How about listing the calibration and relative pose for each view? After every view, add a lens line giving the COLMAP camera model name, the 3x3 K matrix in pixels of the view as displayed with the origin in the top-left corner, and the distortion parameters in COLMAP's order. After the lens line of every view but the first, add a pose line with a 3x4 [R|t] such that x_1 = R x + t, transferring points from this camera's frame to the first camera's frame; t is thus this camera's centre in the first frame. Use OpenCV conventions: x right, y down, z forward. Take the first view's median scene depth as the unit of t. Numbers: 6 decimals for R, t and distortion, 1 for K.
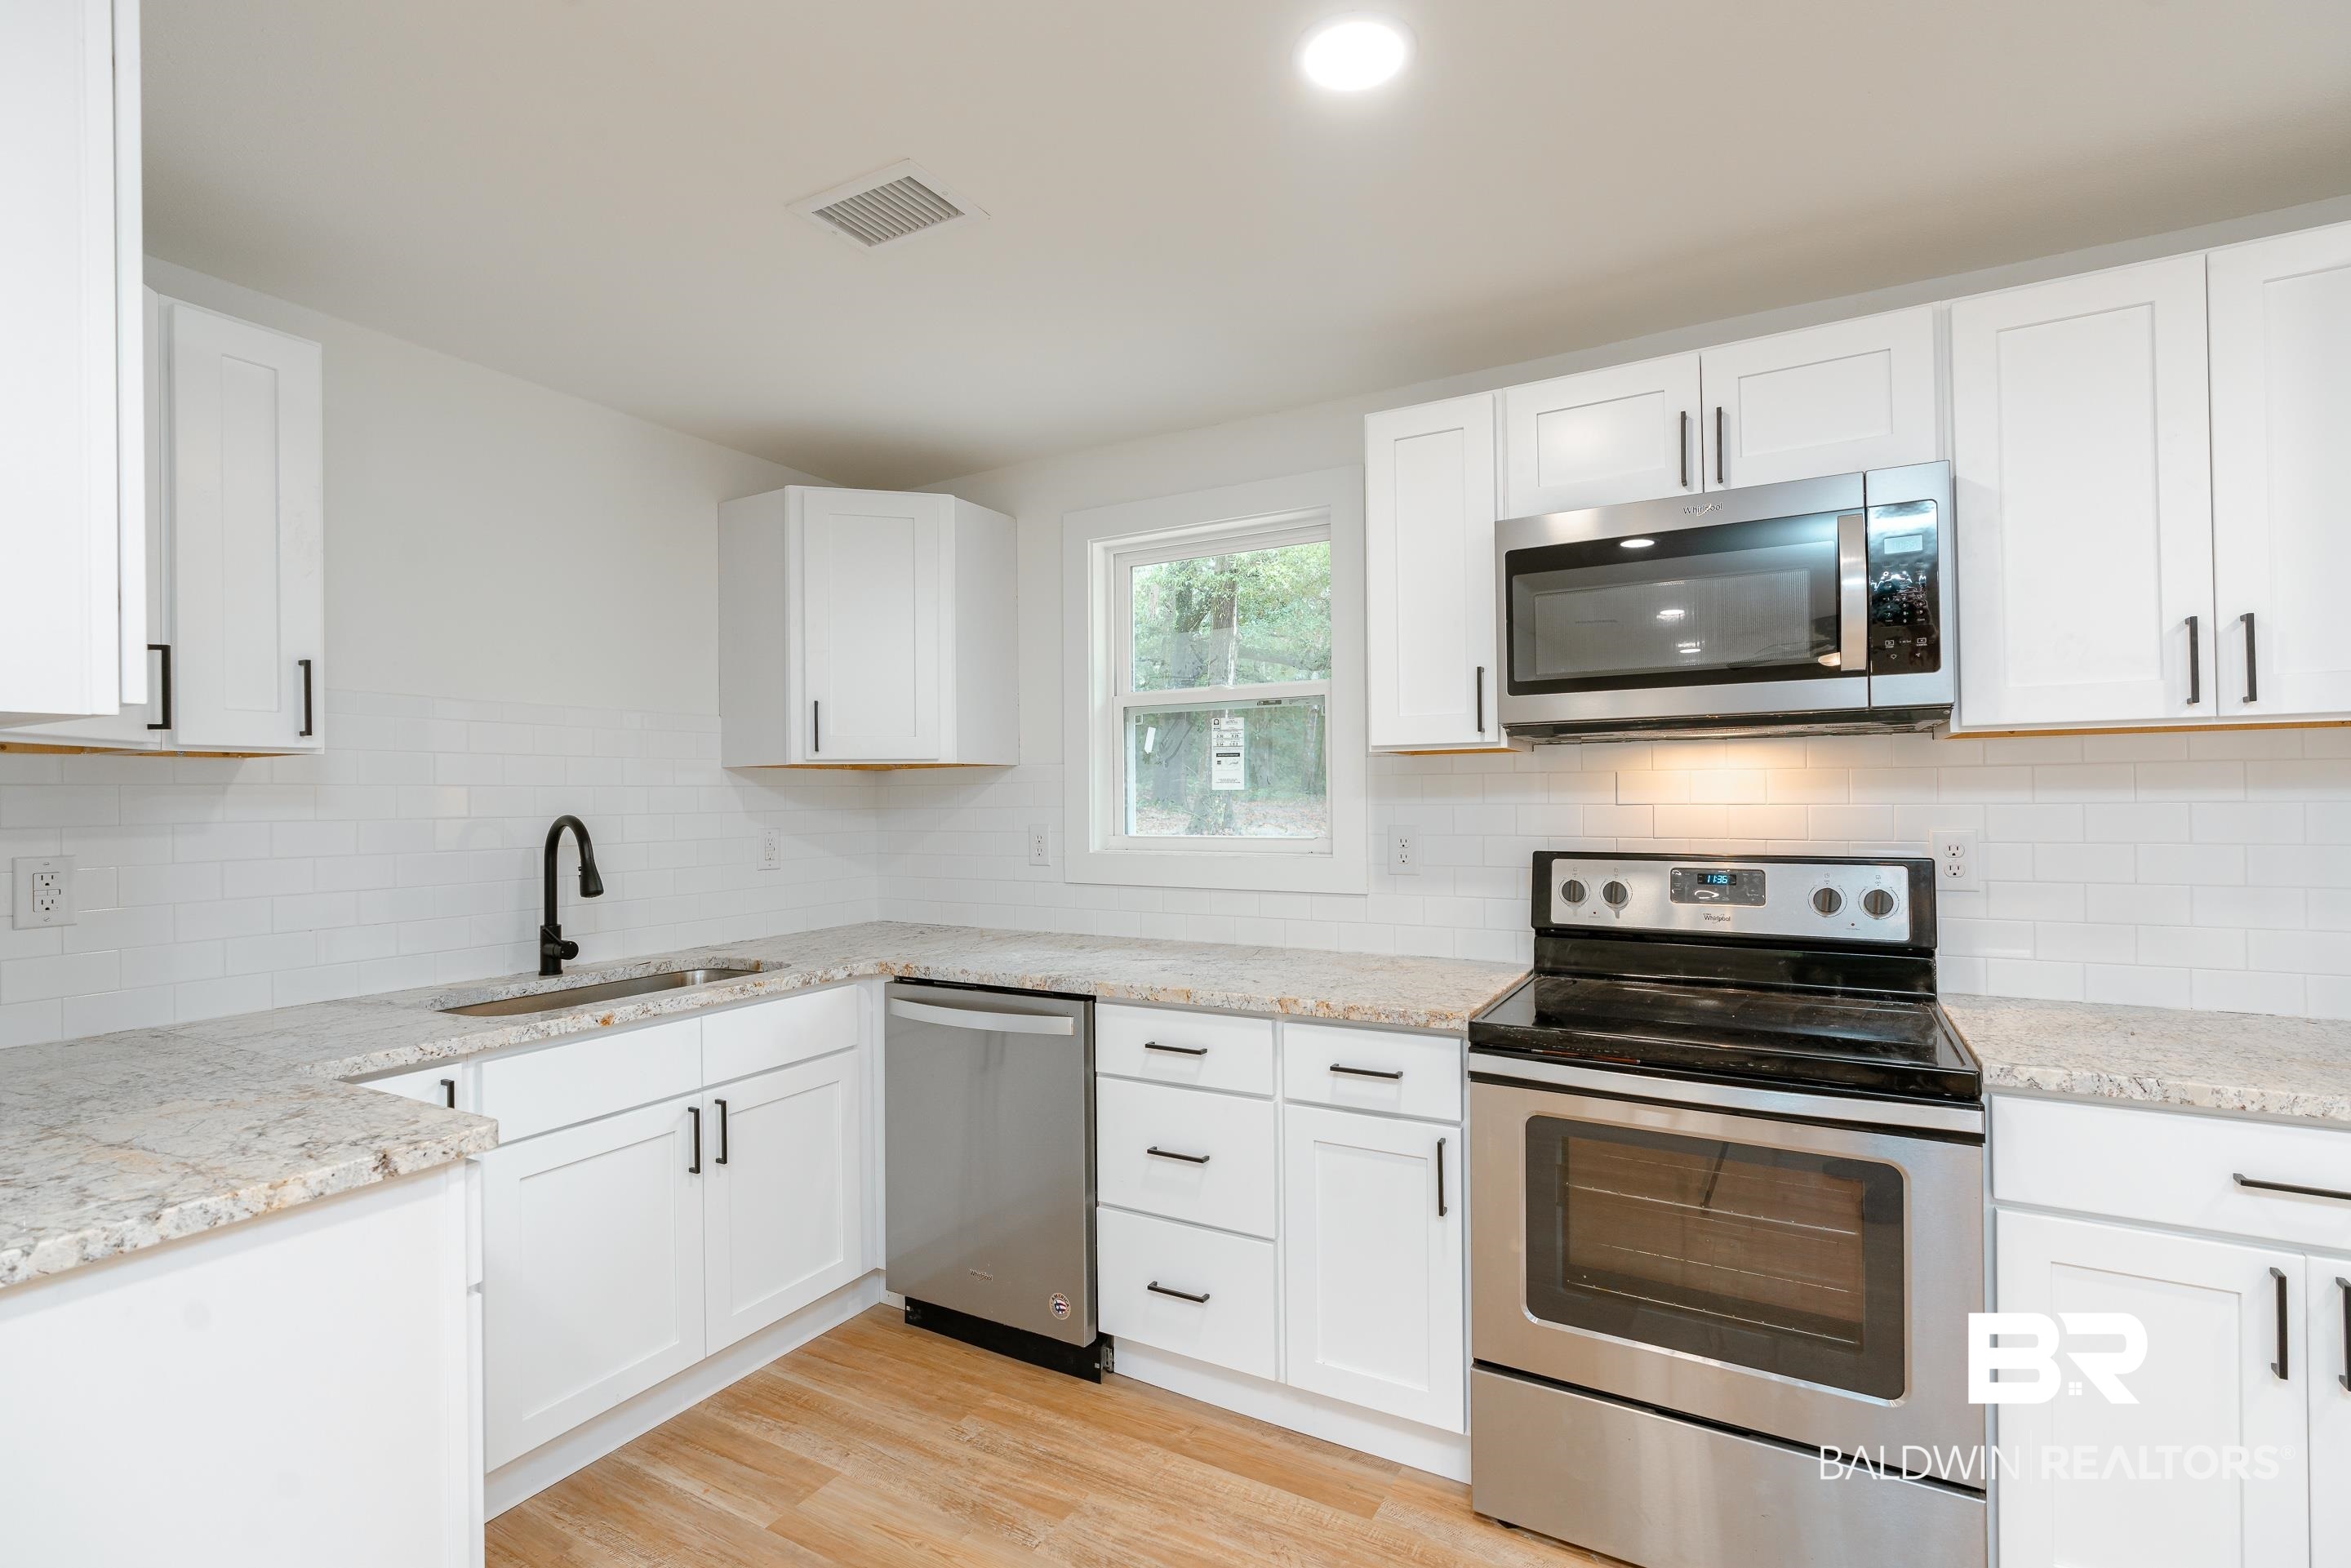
lens RADIAL K [[1062.6, 0, 1178.6], [0, 1062.6, 788.0], [0, 0, 1]] dist [-0.015245, 0.006901]
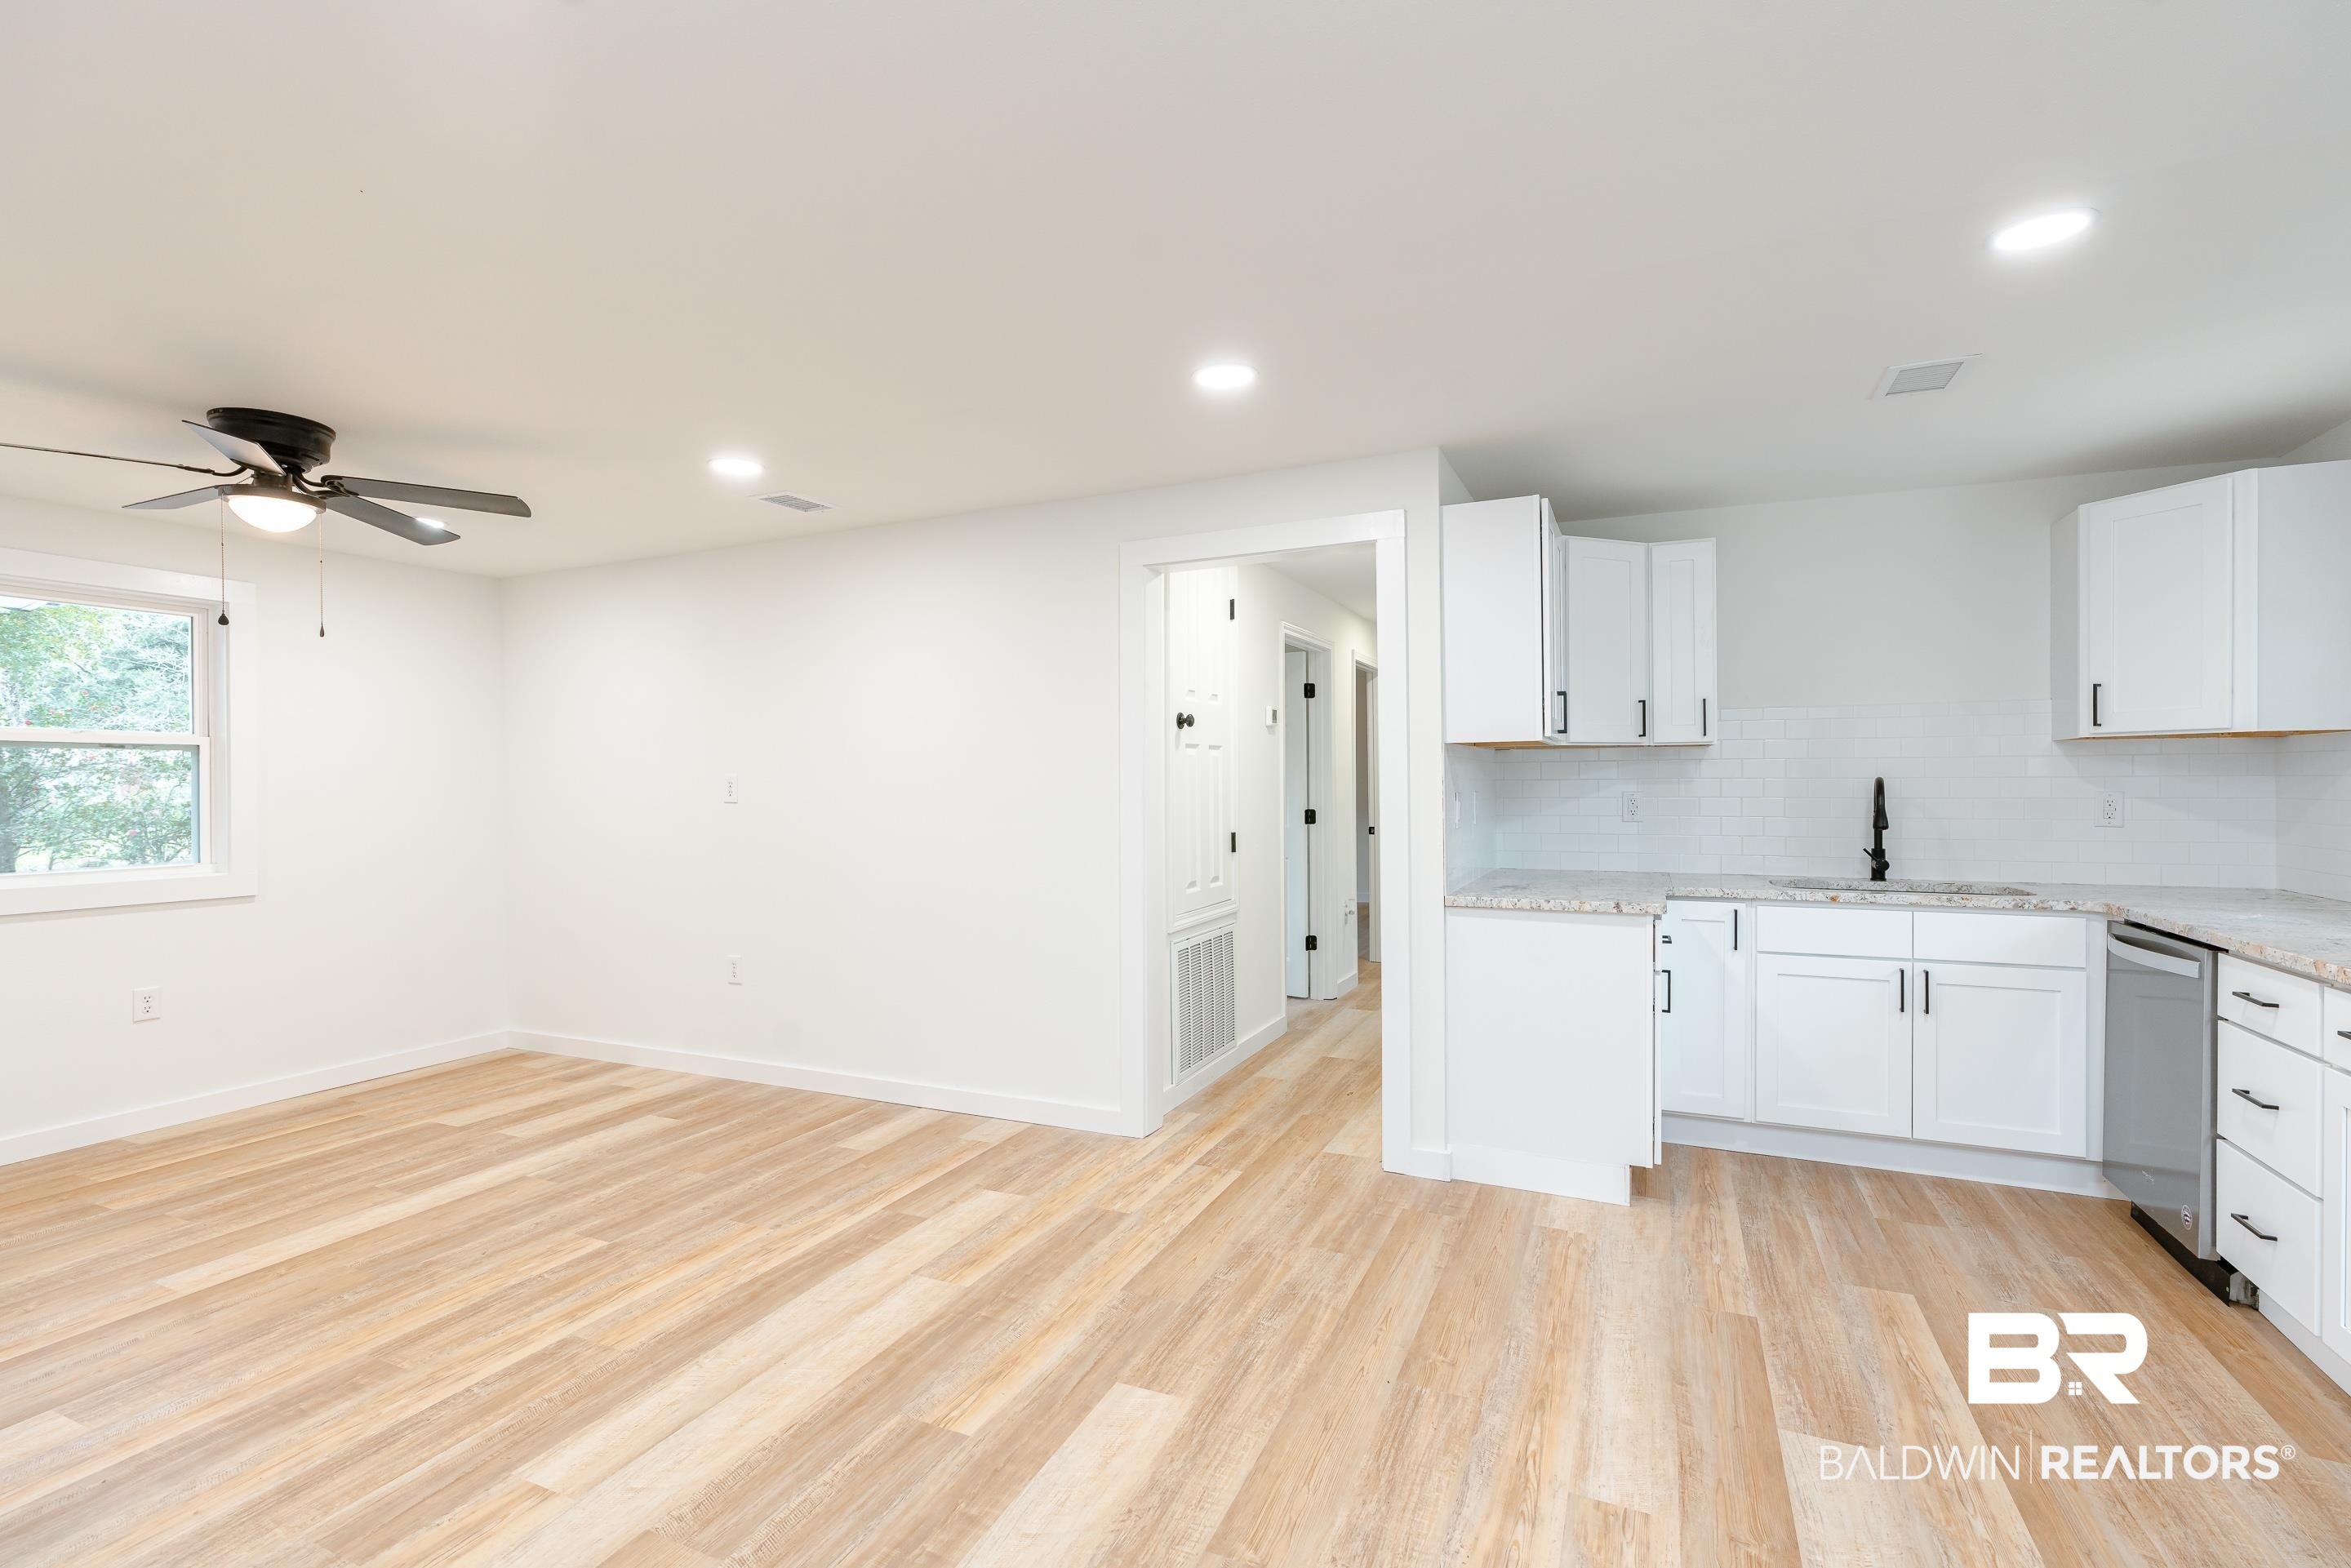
lens RADIAL K [[1062.6, 0, 1178.6], [0, 1062.6, 788.0], [0, 0, 1]] dist [-0.015245, 0.006901]
pose [[0.093159, 0.019734, -0.995456, 0.957489], [0.011661, 0.999713, 0.020909, -0.003088], [0.995583, -0.013556, 0.092903, -0.176552]]
